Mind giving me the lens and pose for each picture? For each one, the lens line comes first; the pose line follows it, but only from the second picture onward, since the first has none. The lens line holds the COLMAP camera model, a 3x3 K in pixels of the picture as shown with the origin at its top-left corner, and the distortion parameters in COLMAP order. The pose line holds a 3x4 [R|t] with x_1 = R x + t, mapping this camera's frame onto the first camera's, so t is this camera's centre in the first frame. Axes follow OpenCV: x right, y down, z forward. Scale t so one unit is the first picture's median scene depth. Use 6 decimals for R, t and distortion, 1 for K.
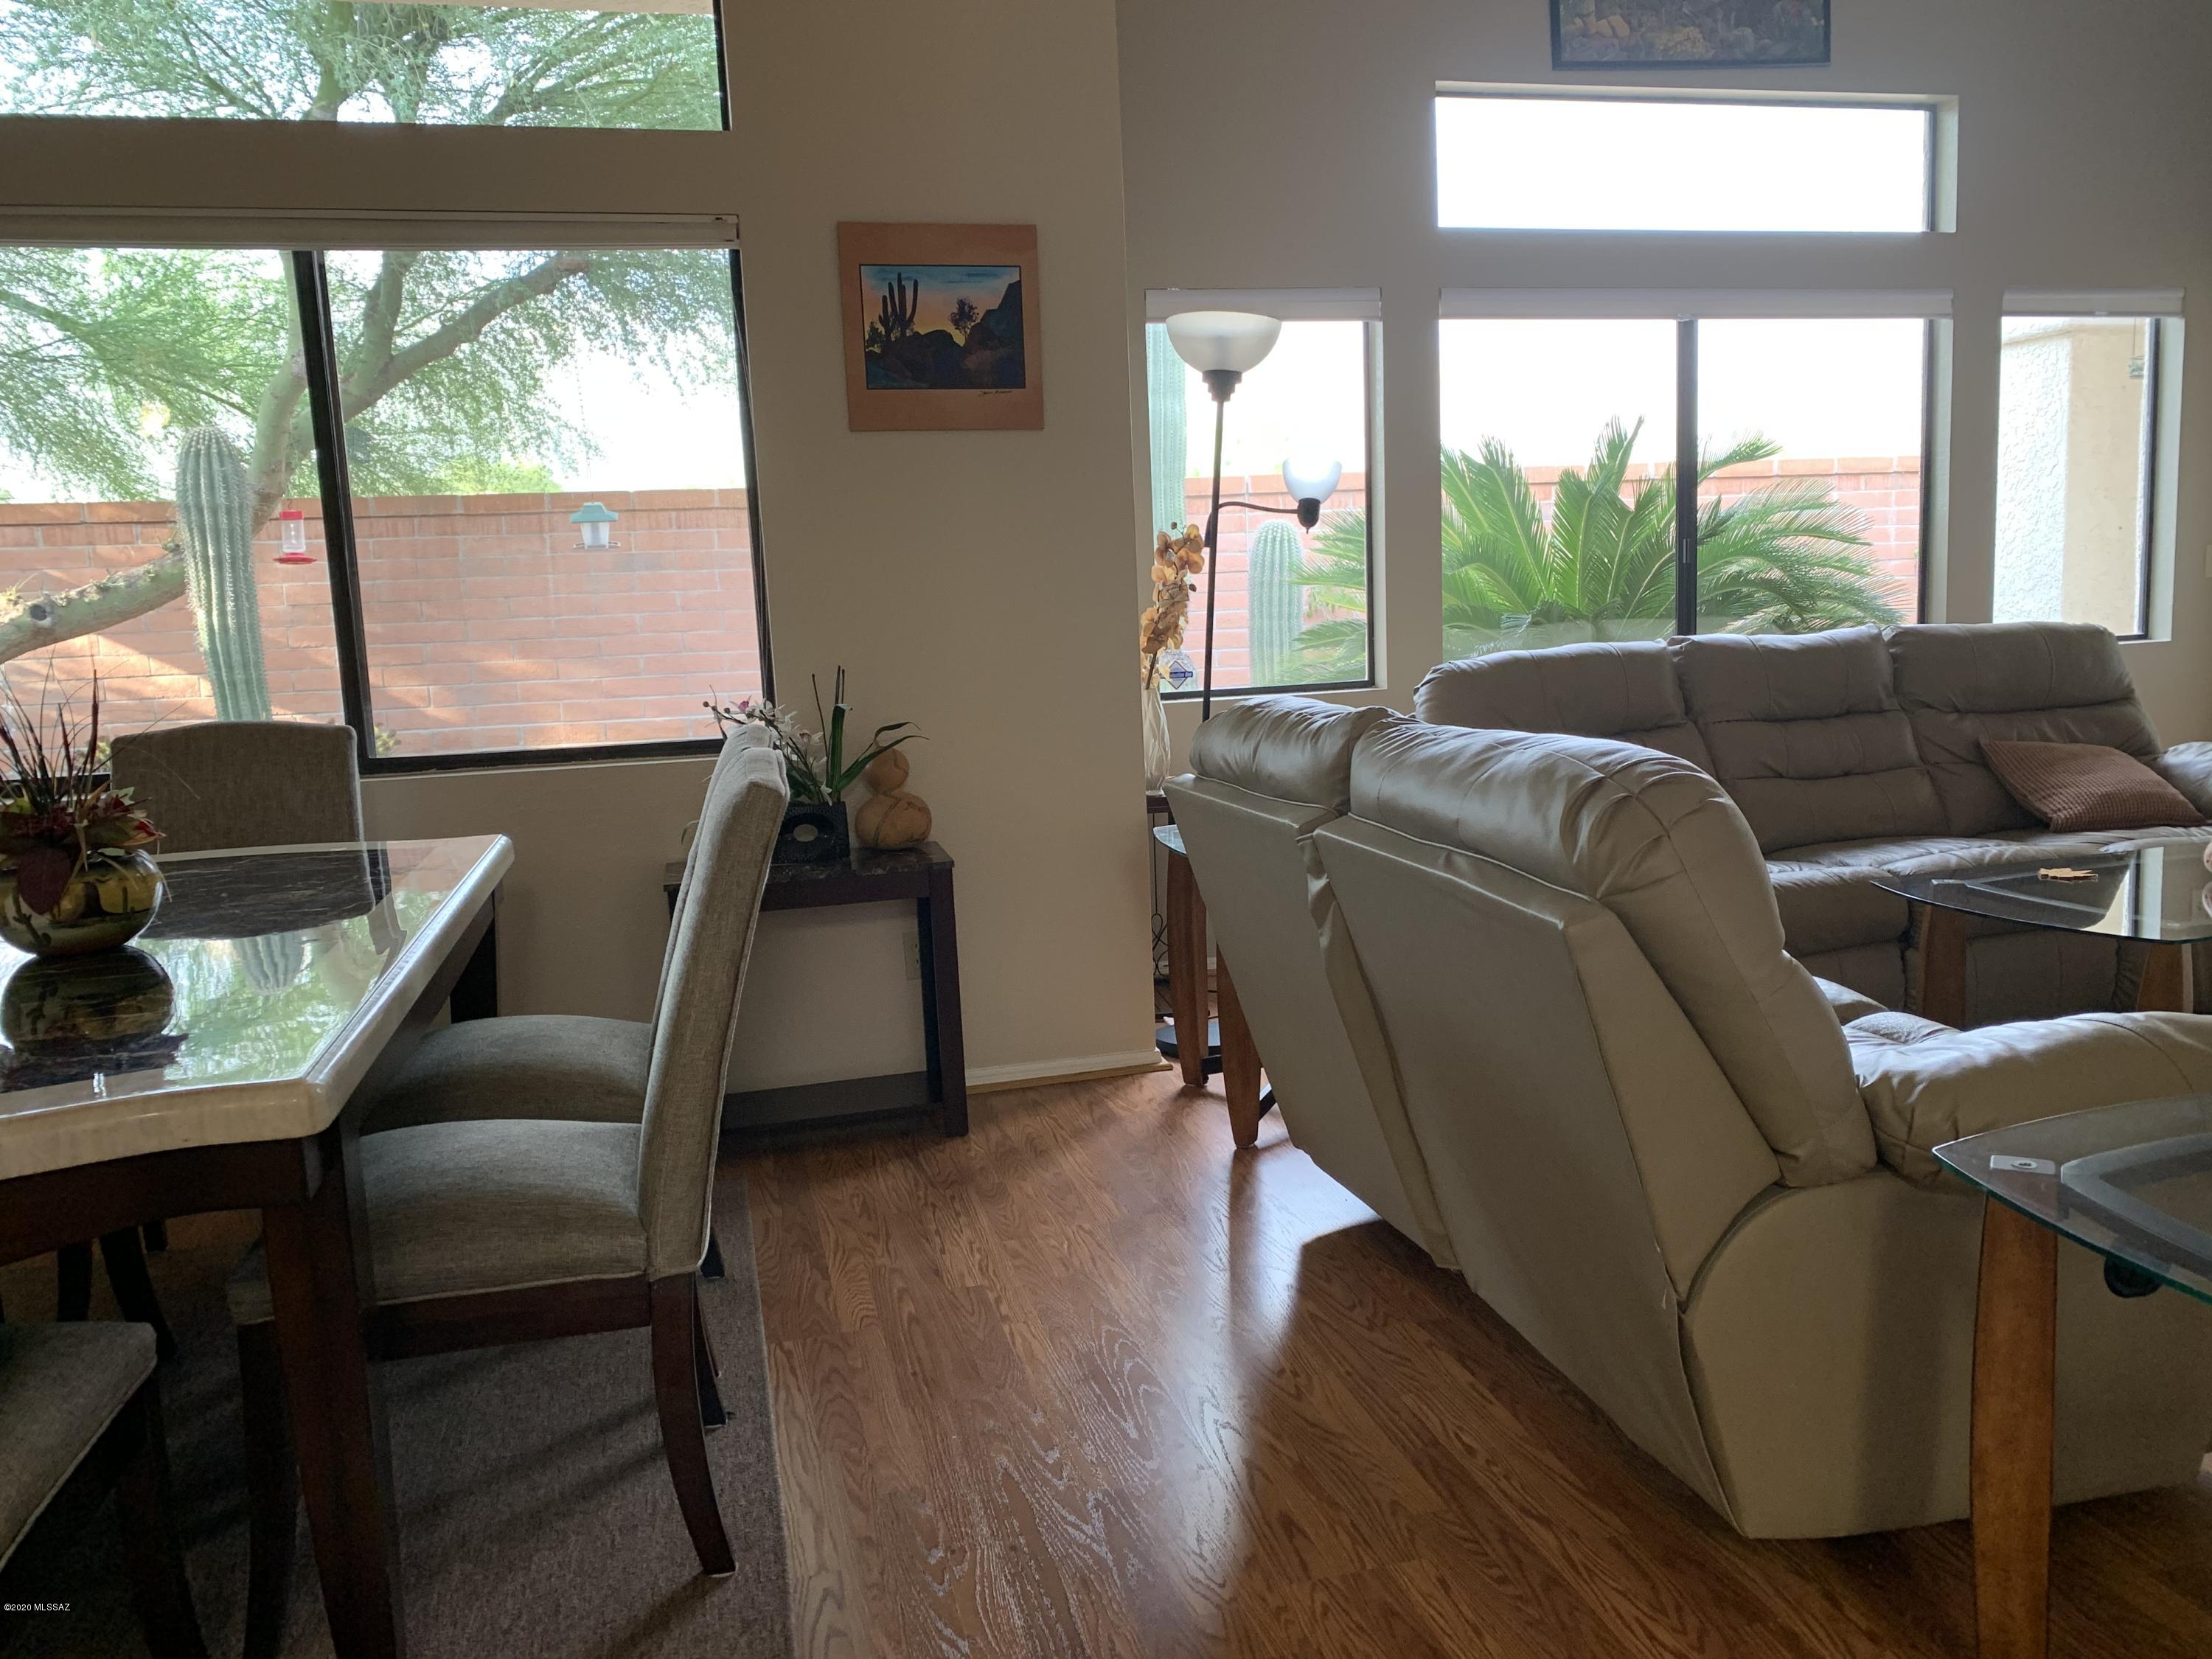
lens RADIAL K [[1690.5, 0, 1109.2], [0, 1690.5, 814.9], [0, 0, 1]] dist [0.040887, -0.045312]
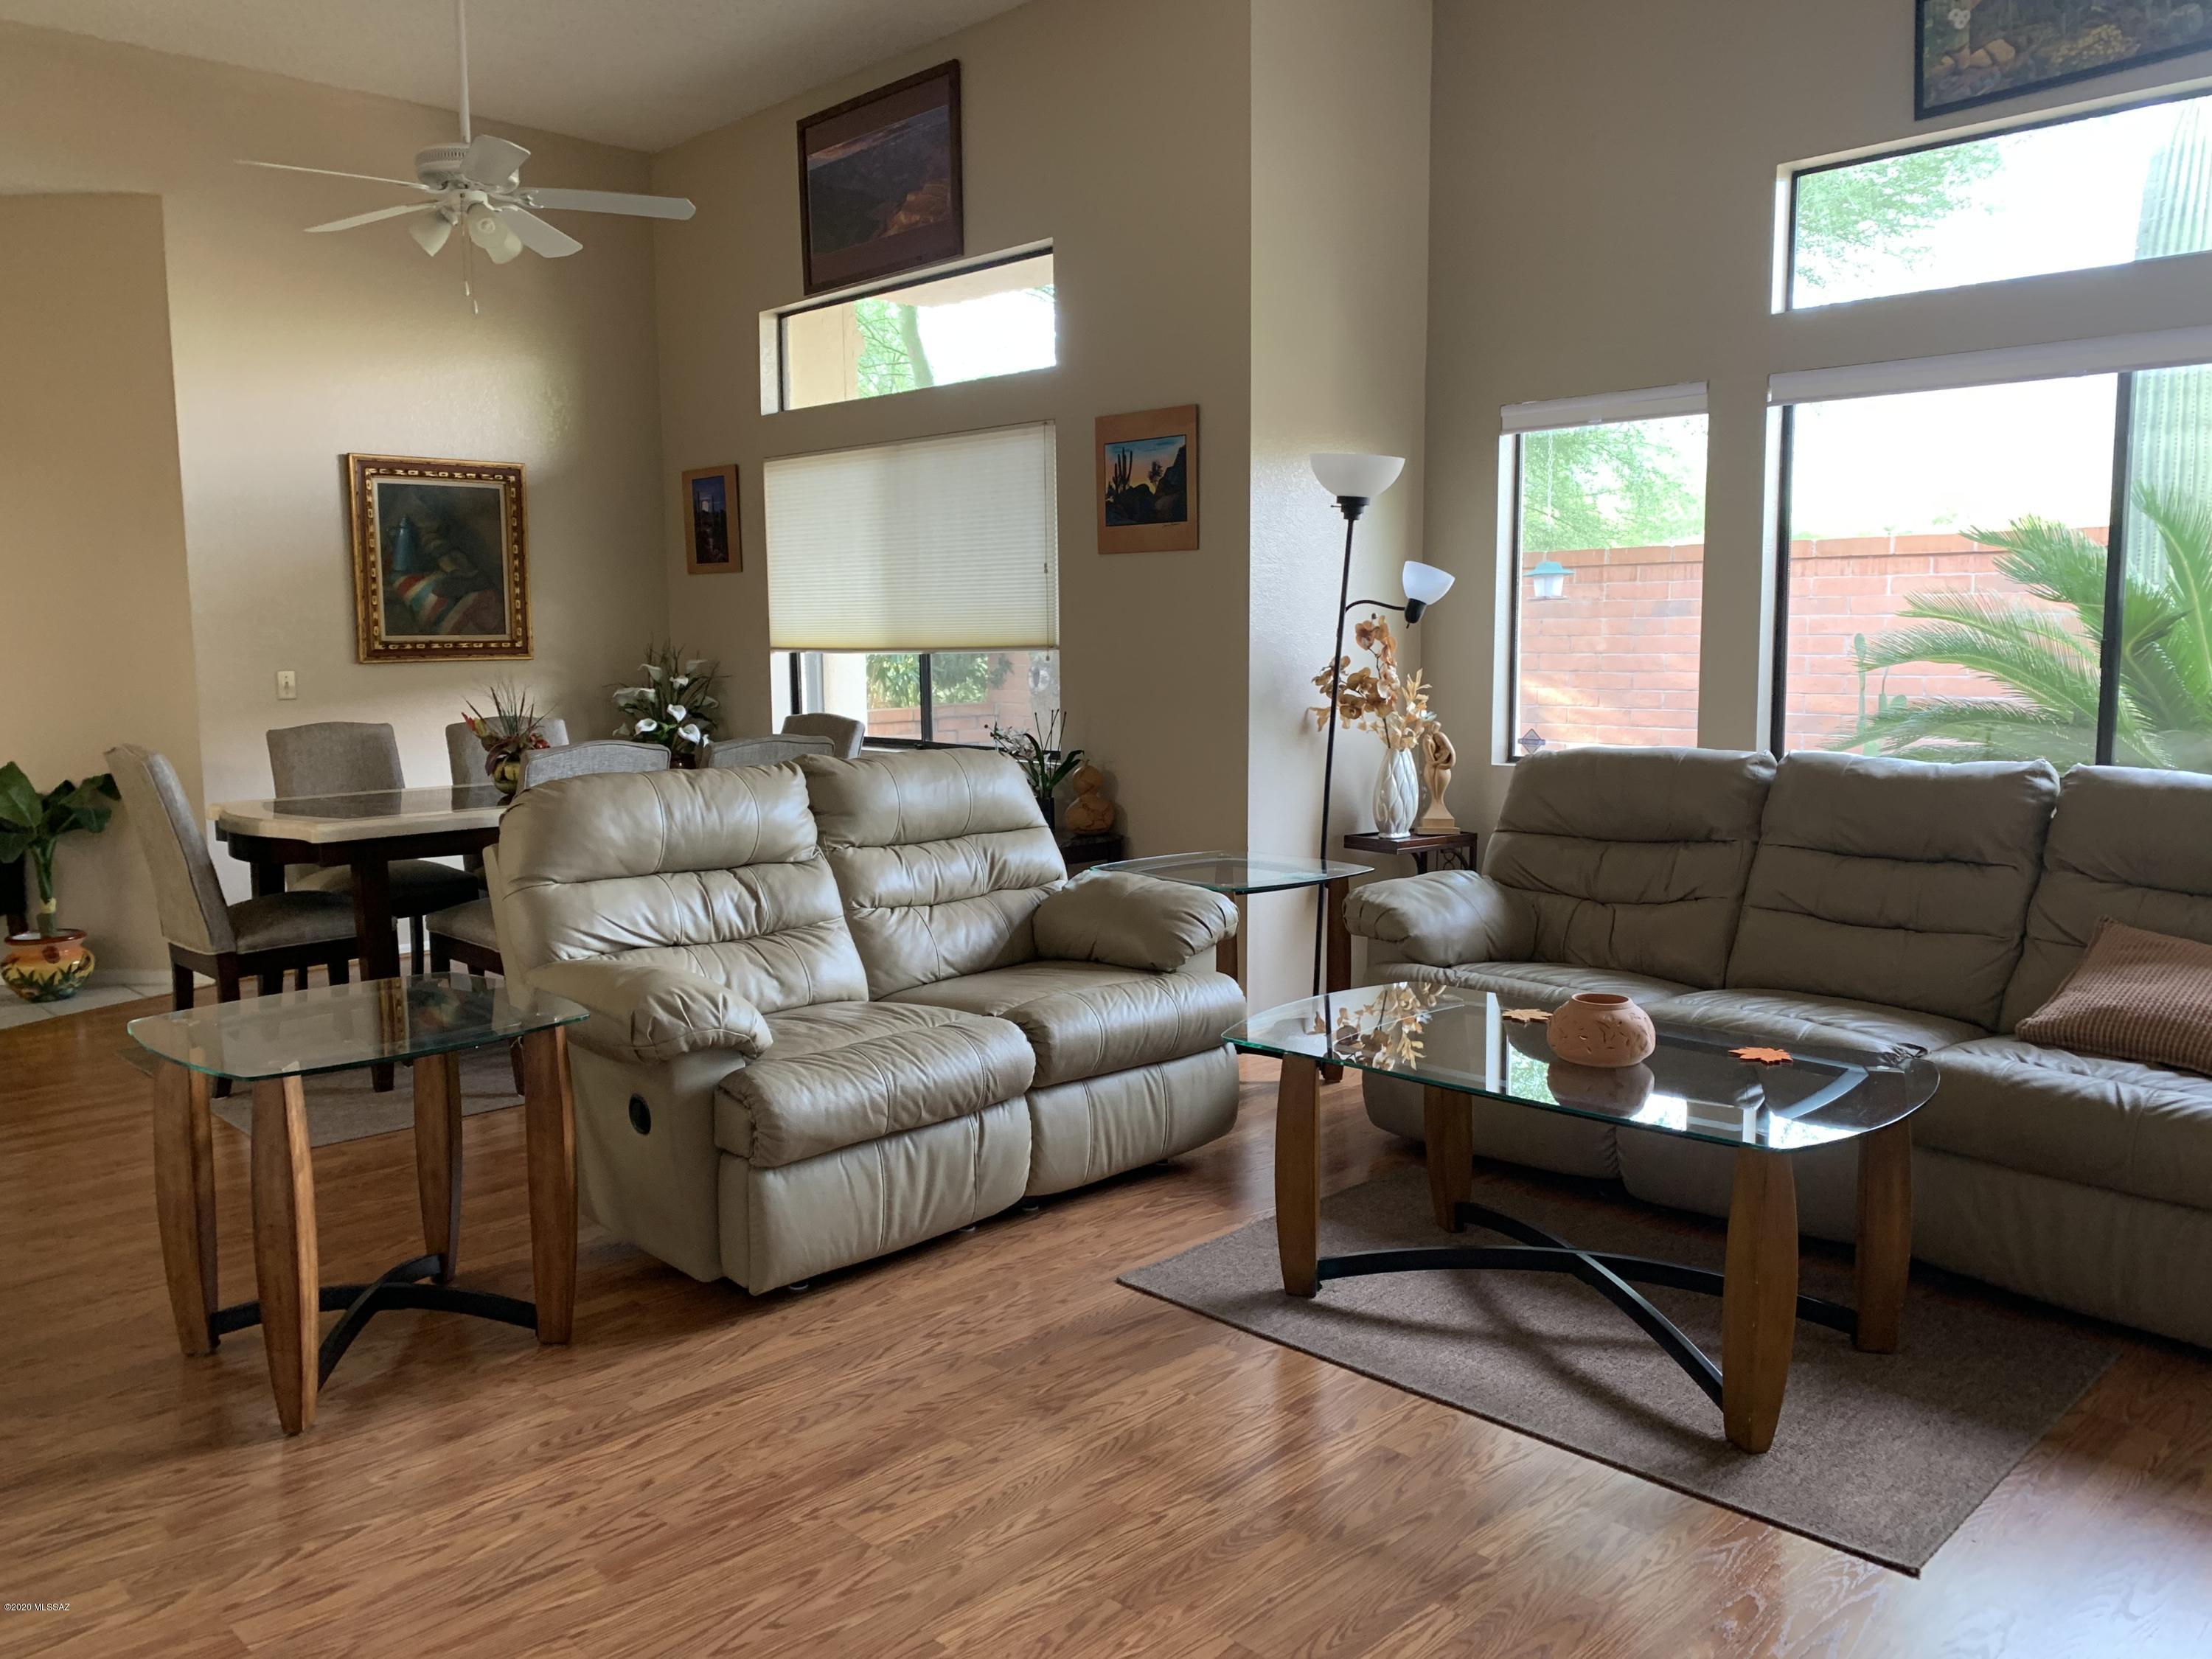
lens RADIAL K [[1690.5, 0, 1125.7], [0, 1690.5, 821.7], [0, 0, 1]] dist [0.040887, -0.045312]
pose [[0.511258, 0.134696, -0.848806, 0.938916], [-0.130487, 0.988358, 0.078245, -0.091686], [0.849464, 0.070755, 0.522882, 0.210942]]
